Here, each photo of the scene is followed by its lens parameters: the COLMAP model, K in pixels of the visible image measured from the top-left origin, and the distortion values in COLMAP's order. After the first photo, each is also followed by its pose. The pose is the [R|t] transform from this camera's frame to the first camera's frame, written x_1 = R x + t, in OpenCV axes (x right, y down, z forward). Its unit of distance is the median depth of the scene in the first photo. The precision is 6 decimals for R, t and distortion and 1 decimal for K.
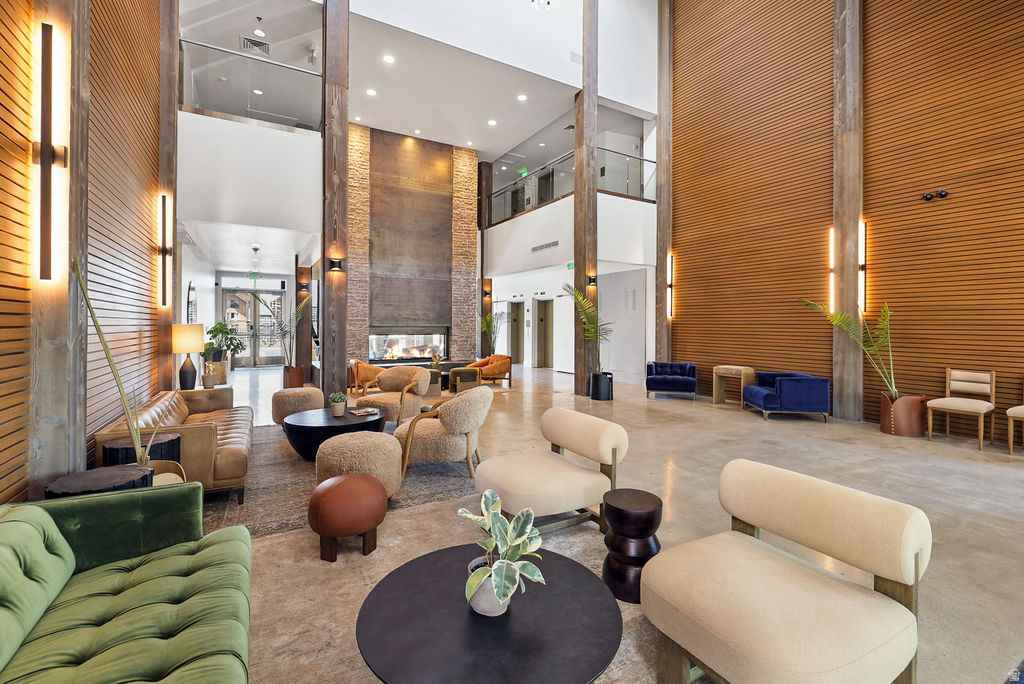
lens RADIAL K [[440.8, 0, 512.4], [0, 440.8, 335.5], [0, 0, 1]] dist [-0.007989, -0.000486]
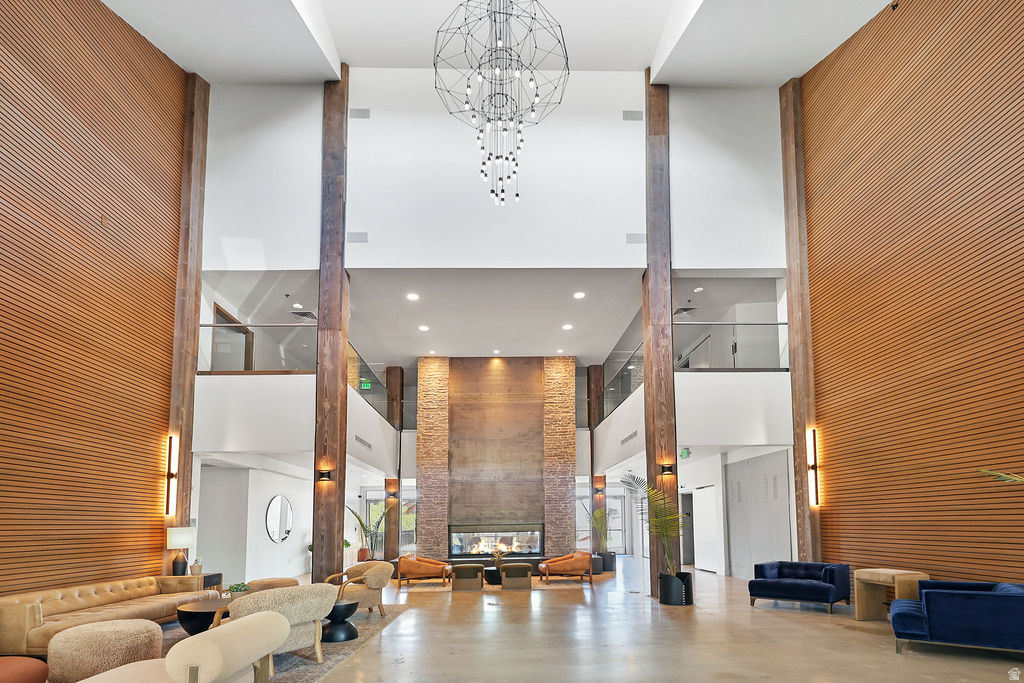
lens RADIAL K [[395.0, 0, 512.2], [0, 395.0, 508.9], [0, 0, 1]] dist [-0.000722, -0.000073]
pose [[0.884950, -0.041042, -0.463874, 0.254804], [0.013236, 0.997923, -0.063043, 0.002631], [0.465498, 0.049650, 0.883655, 0.135060]]
